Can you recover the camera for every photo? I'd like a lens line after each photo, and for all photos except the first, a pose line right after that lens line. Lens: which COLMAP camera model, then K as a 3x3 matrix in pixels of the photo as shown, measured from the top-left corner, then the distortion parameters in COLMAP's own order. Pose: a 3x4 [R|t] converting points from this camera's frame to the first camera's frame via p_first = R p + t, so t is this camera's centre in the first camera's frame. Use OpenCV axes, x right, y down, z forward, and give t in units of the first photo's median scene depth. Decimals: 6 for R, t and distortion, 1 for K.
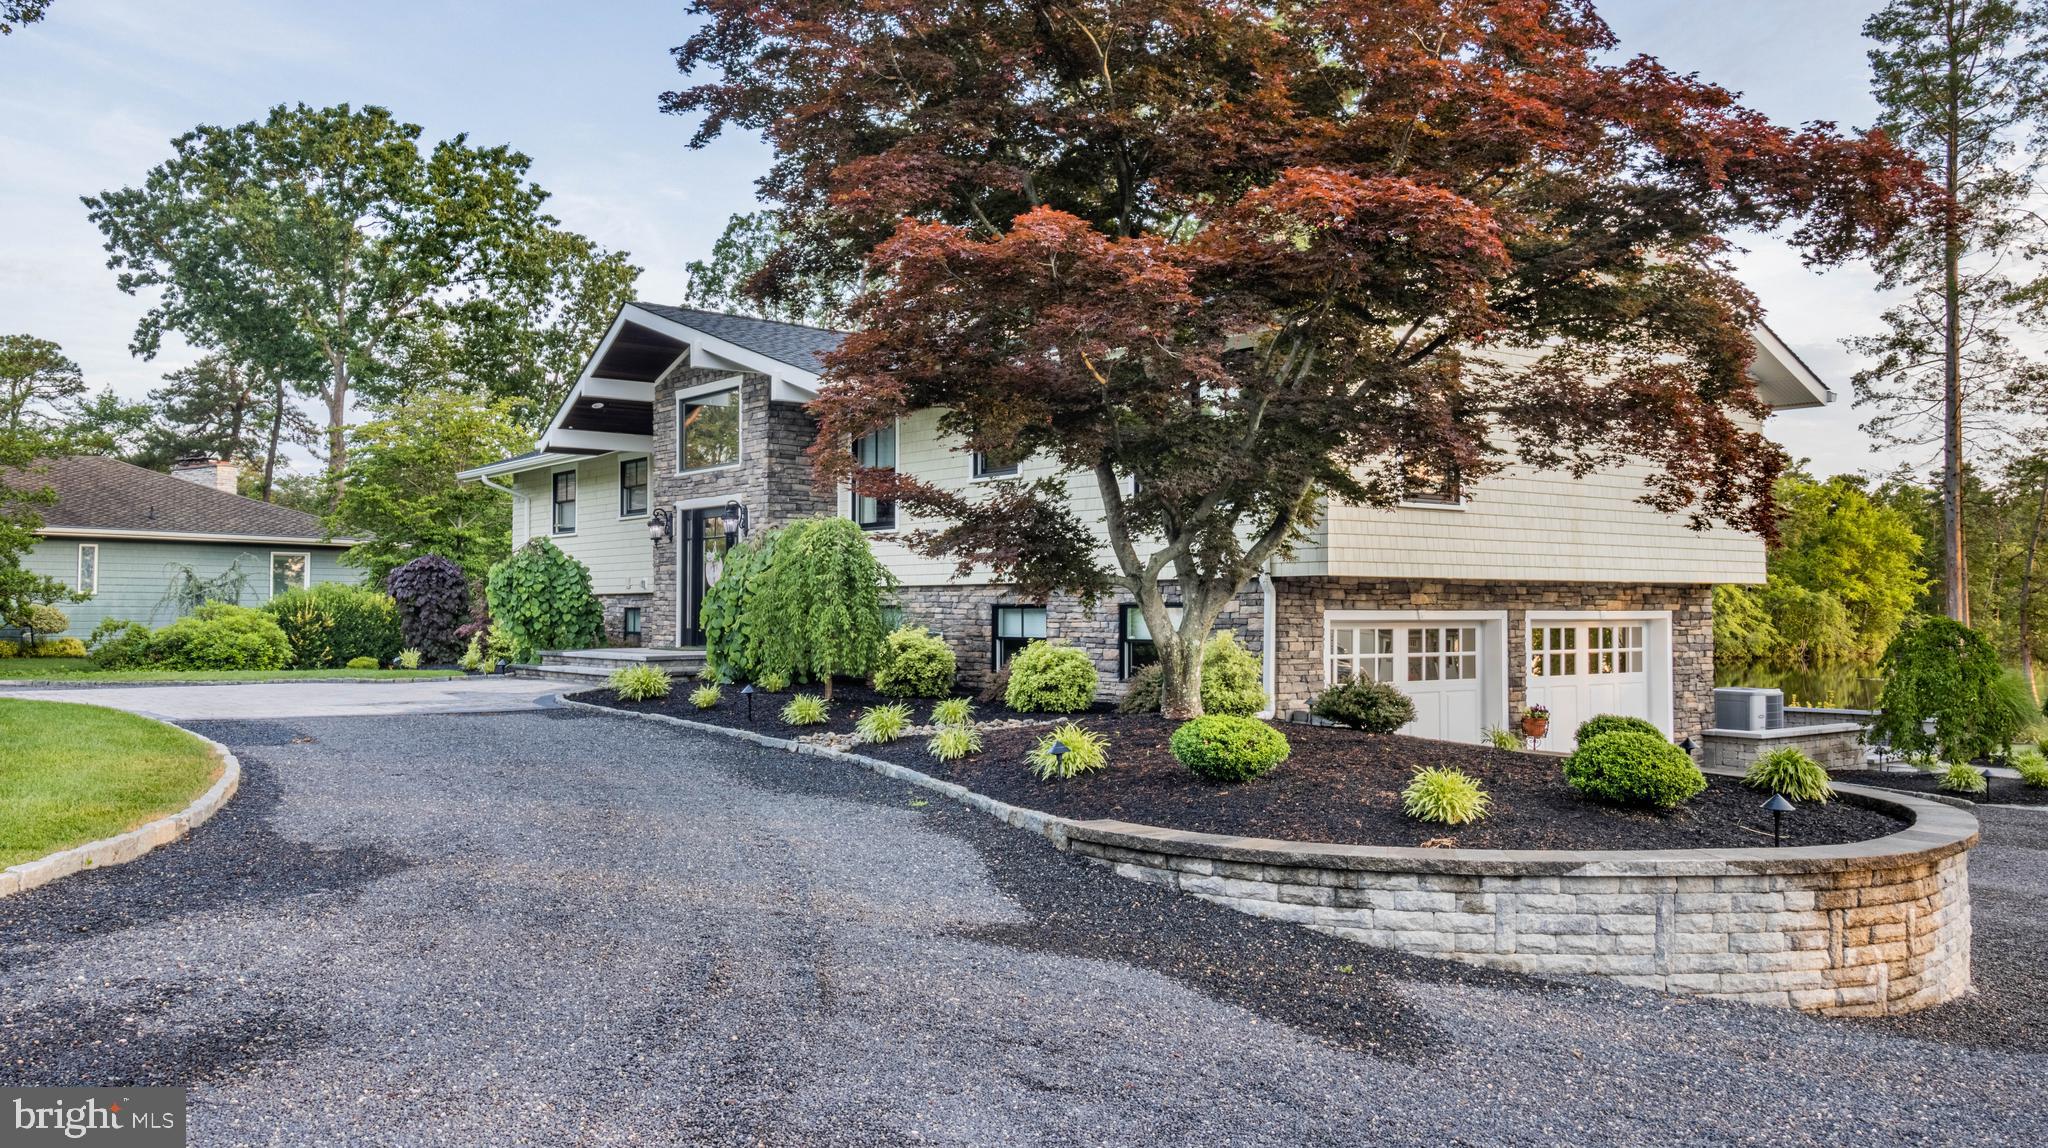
lens RADIAL K [[1602.4, 0, 1036.6], [0, 1602.4, 553.9], [0, 0, 1]] dist [0.017518, 0.002323]
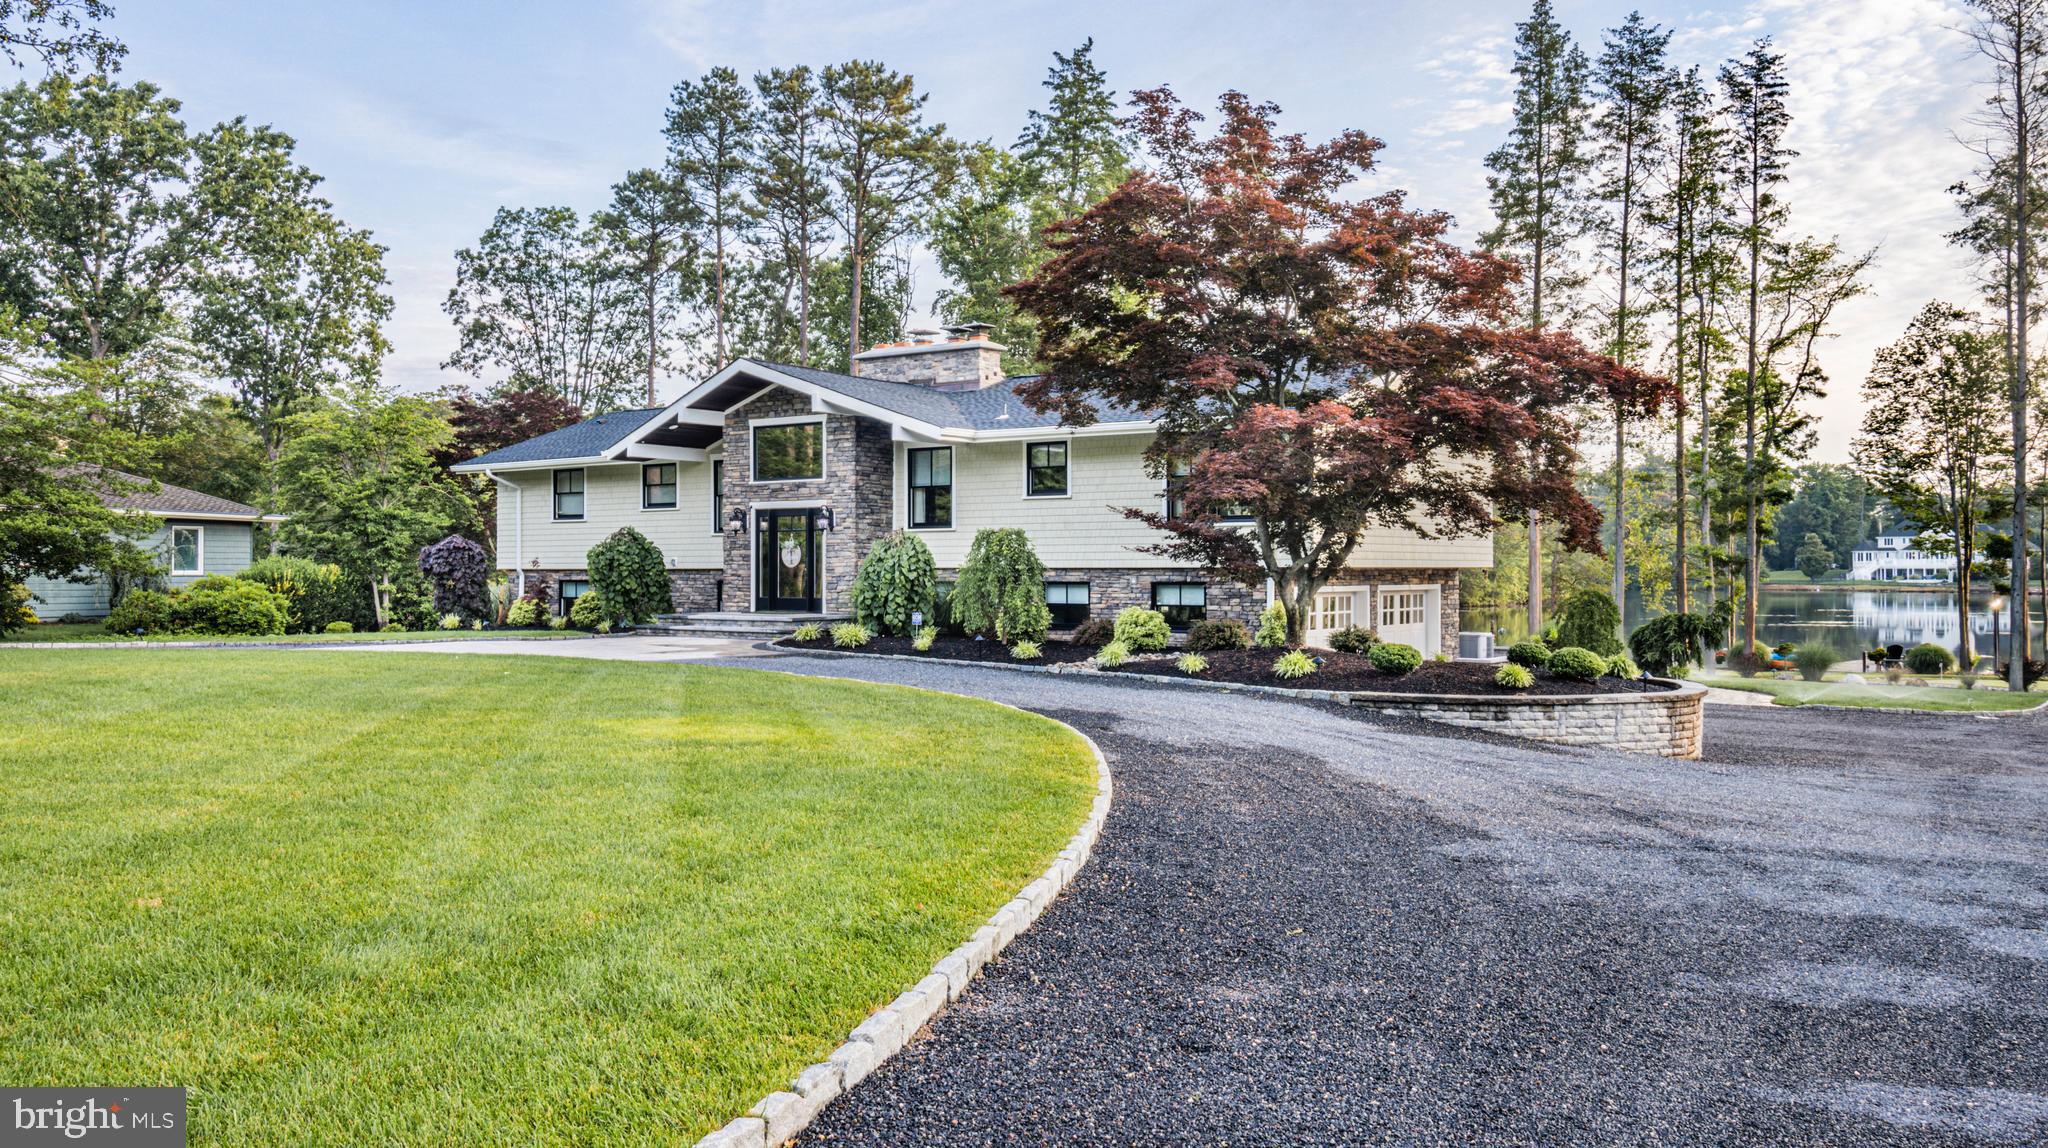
lens RADIAL K [[1602.4, 0, 1036.6], [0, 1602.4, 553.9], [0, 0, 1]] dist [0.017518, 0.002323]
pose [[0.960996, 0.002694, 0.276551, -0.366573], [-0.009860, 0.999651, 0.024522, -0.025262], [-0.276388, -0.026293, 0.960686, -0.354614]]
